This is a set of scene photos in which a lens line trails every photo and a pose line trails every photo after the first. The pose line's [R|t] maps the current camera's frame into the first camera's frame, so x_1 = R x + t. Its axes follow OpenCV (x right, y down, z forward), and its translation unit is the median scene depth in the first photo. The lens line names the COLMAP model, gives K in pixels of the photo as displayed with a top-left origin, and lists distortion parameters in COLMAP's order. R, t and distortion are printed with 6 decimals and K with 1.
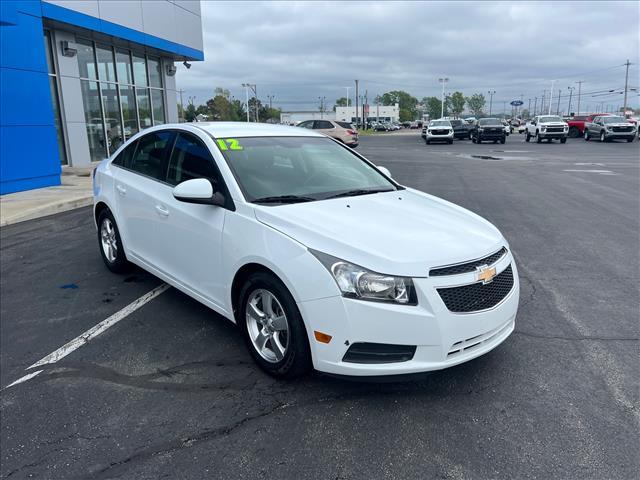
lens RADIAL K [[484.2, 0, 320.0], [0, 484.2, 240.0], [0, 0, 1]] dist [0.071536, -0.076021]
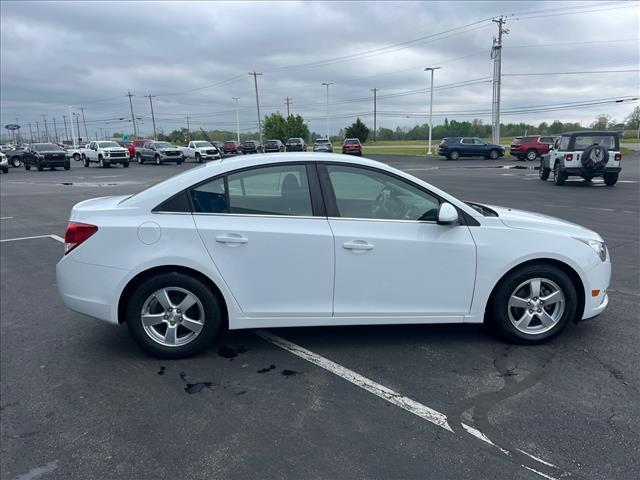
lens RADIAL K [[484.2, 0, 320.0], [0, 484.2, 240.0], [0, 0, 1]] dist [0.071536, -0.076021]
pose [[0.595659, -0.161666, 0.786800, -0.110774], [0.199604, 0.978602, 0.049963, -0.013316], [-0.778042, 0.127288, 0.615182, 0.048319]]
